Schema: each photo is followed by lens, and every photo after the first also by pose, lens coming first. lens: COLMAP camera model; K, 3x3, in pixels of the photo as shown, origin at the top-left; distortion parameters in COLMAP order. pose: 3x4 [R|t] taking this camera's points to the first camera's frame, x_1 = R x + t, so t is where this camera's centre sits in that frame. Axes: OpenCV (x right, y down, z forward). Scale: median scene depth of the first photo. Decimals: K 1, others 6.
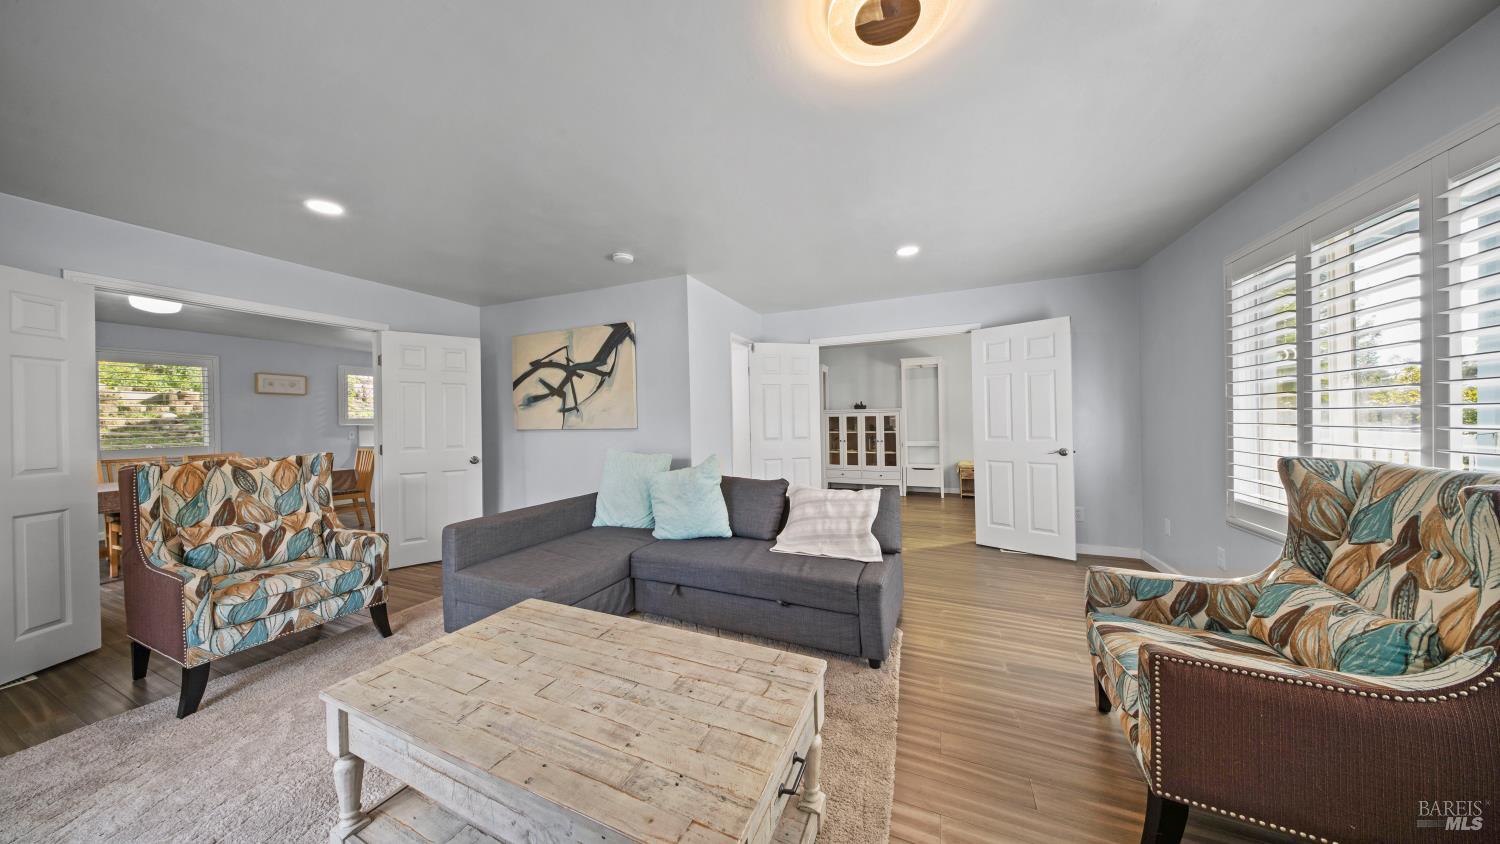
lens RADIAL K [[449.2, 0, 746.2], [0, 449.2, 420.2], [0, 0, 1]] dist [-0.002159, -0.000131]
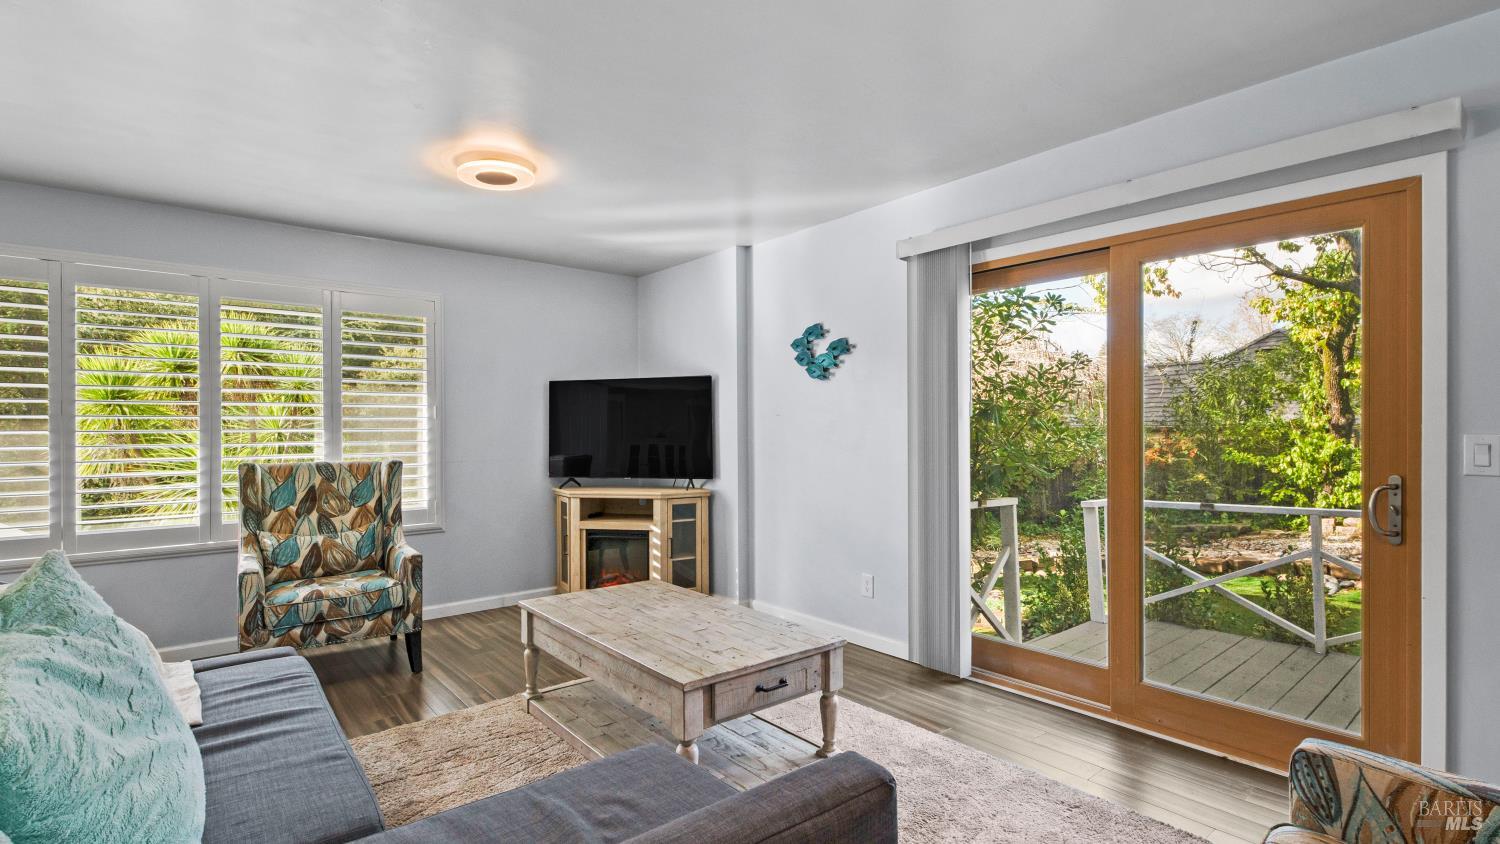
lens RADIAL K [[680.6, 0, 747.4], [0, 680.6, 428.4], [0, 0, 1]] dist [0.007257, -0.001918]
pose [[-0.899004, 0.022138, 0.437380, -1.368209], [0.021218, 0.999750, -0.006990, 0.017549], [-0.437426, 0.002996, -0.899250, 2.505707]]
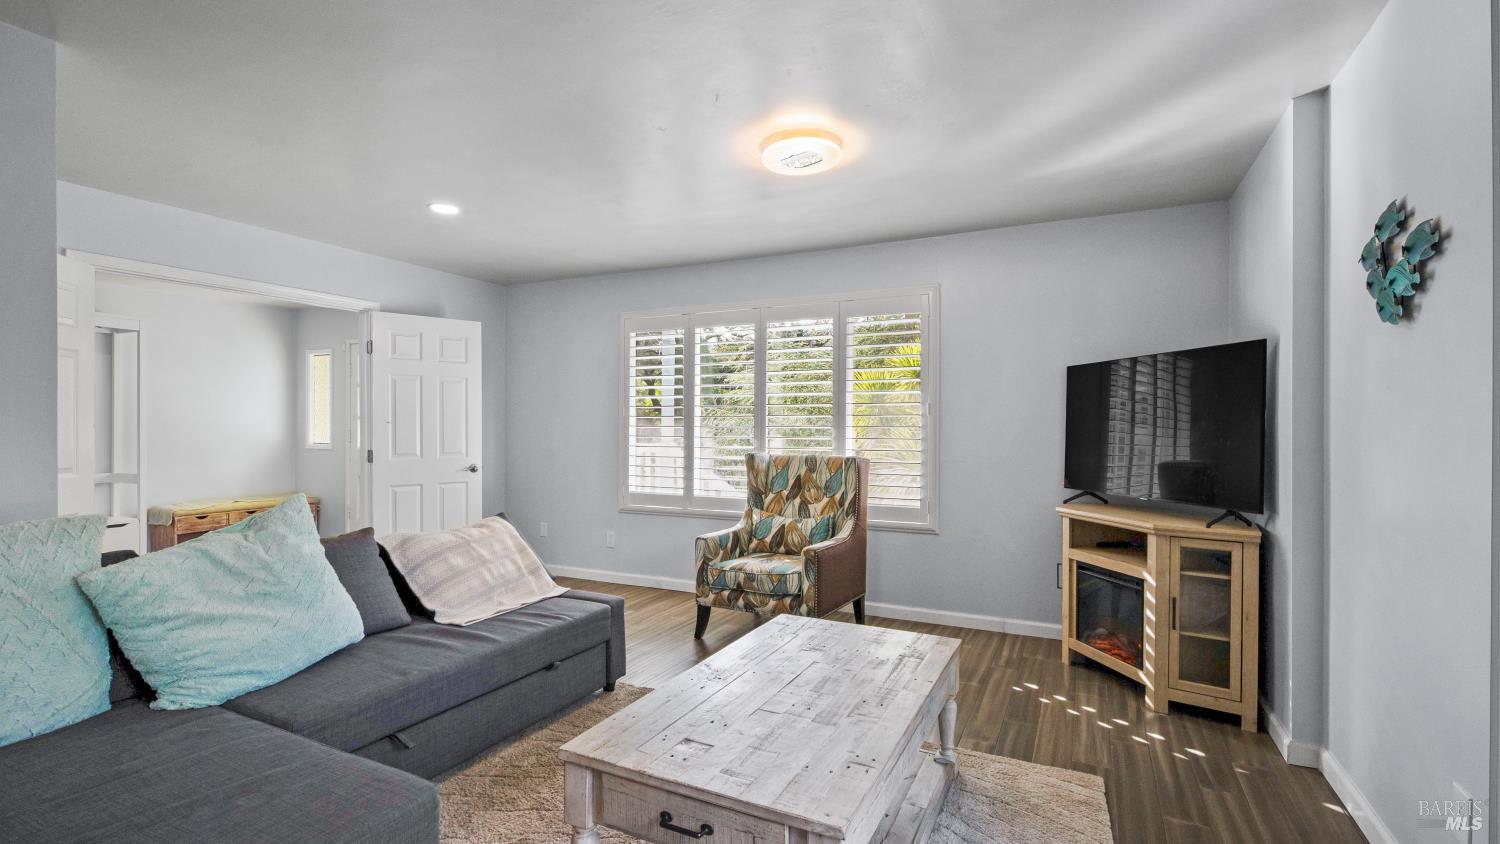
lens RADIAL K [[680.6, 0, 761.3], [0, 680.6, 427.2], [0, 0, 1]] dist [0.007257, -0.001918]
pose [[0.023861, 0.015451, 0.999596, -1.740745], [-0.001115, 0.999880, -0.015429, 0.019325], [-0.999715, -0.000746, 0.023876, 0.965380]]
